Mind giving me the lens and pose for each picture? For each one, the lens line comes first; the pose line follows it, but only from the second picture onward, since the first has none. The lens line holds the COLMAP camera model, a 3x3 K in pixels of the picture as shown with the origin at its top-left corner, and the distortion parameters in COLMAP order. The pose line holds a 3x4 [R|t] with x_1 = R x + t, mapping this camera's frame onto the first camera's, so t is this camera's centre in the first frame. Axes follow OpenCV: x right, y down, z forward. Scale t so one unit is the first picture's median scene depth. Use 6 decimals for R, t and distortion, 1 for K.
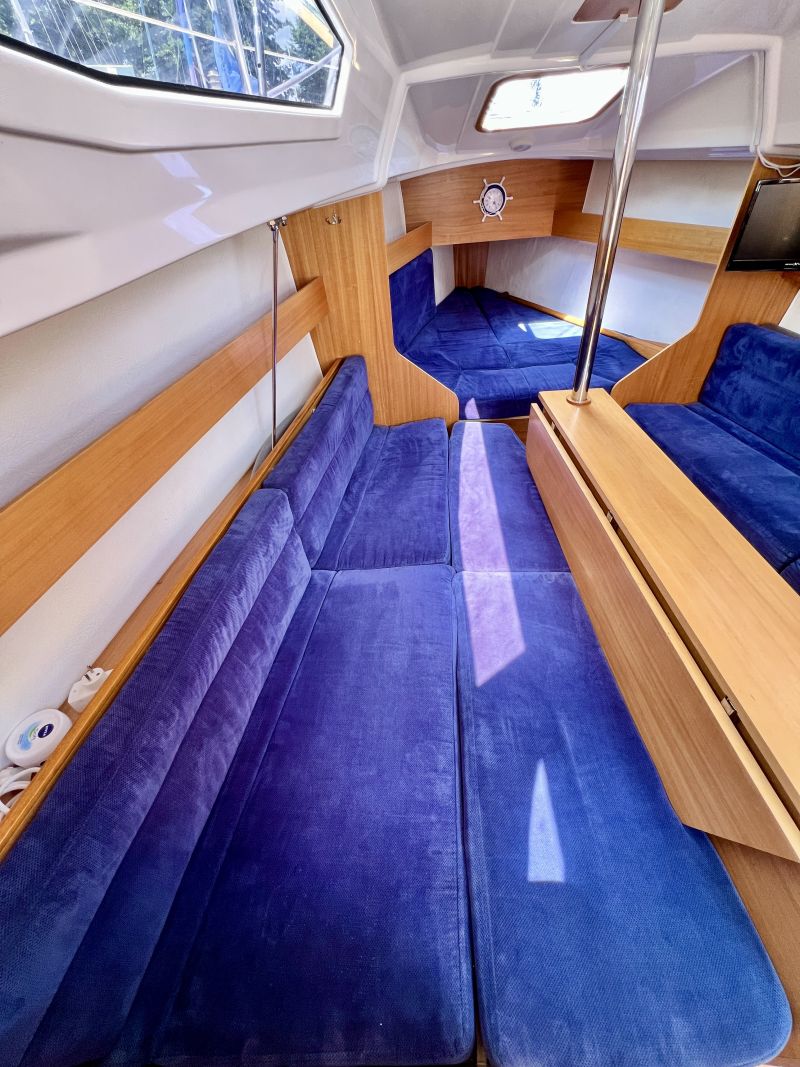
lens RADIAL K [[430.9, 0, 404.6], [0, 430.9, 531.5], [0, 0, 1]] dist [-0.000031, -0.000180]
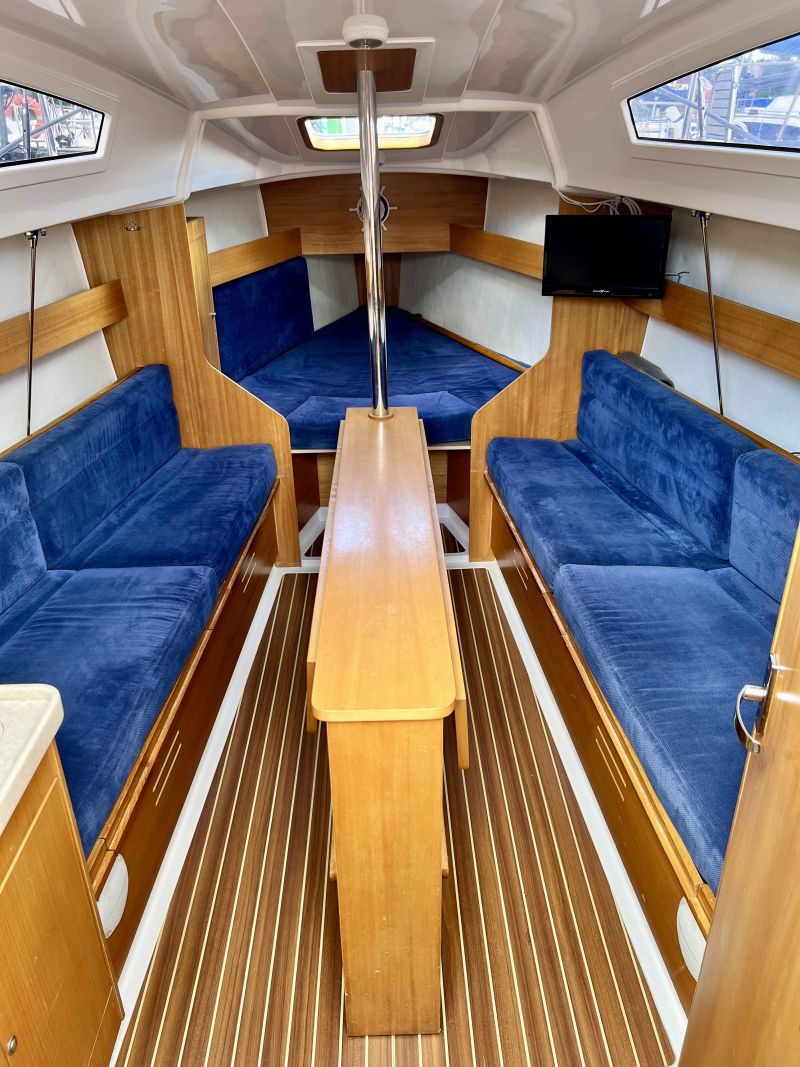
lens RADIAL K [[812.7, 0, 397.1], [0, 812.7, 529.8], [0, 0, 1]] dist [0.054603, -0.067424]
pose [[0.998822, 0.039288, 0.028475, 0.334093], [-0.030858, 0.967214, -0.252083, 0.307561], [-0.037445, 0.250907, 0.967287, -0.513512]]
